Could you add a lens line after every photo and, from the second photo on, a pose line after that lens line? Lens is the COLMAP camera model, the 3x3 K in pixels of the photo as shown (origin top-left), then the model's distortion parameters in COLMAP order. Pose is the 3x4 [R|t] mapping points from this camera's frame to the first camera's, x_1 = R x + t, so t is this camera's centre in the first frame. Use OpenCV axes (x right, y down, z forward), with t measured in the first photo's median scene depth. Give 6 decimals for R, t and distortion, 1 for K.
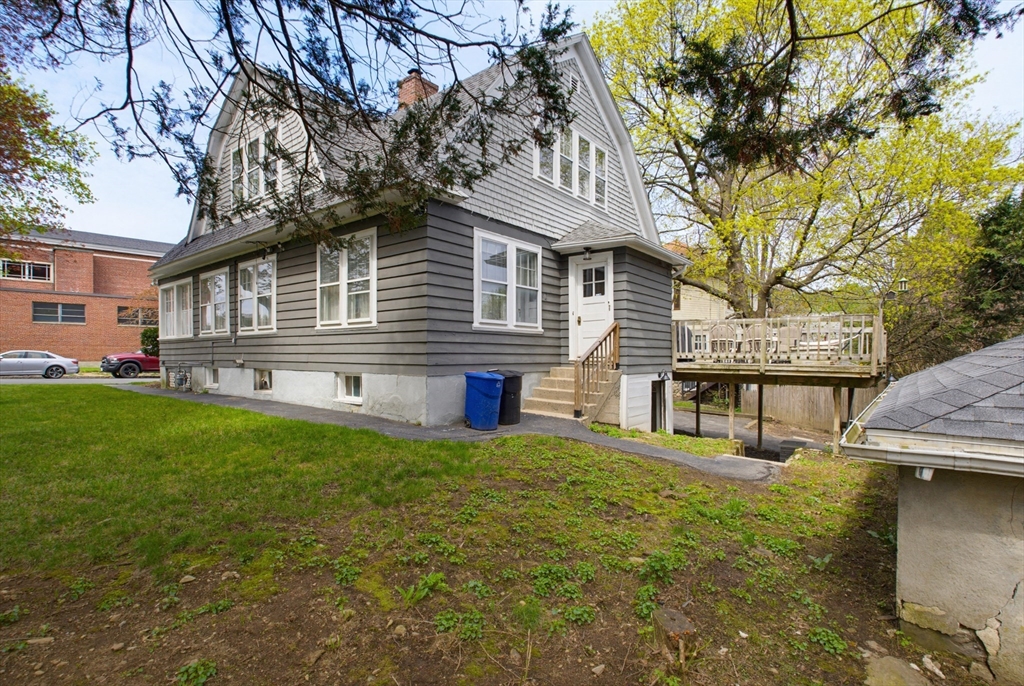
lens RADIAL K [[498.0, 0, 513.3], [0, 498.0, 349.6], [0, 0, 1]] dist [-0.013538, 0.007298]
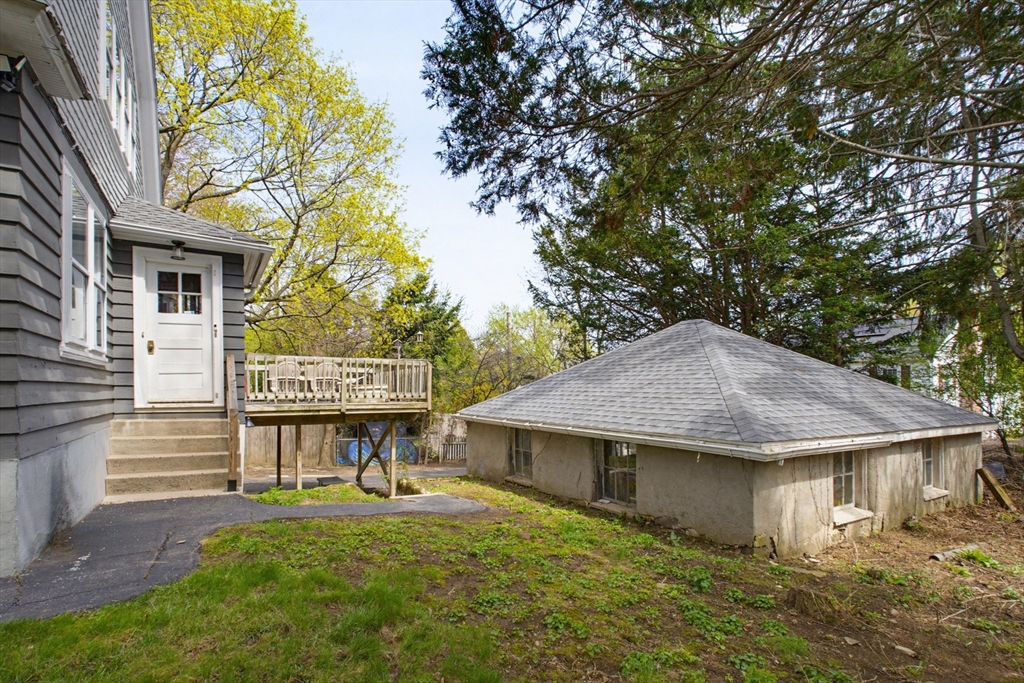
lens RADIAL K [[498.0, 0, 522.8], [0, 498.0, 381.9], [0, 0, 1]] dist [-0.013538, 0.007298]
pose [[0.340696, 0.005164, 0.940159, -0.320453], [-0.003445, 0.999985, -0.004244, -0.011195], [-0.940167, -0.001793, 0.340709, 0.319131]]
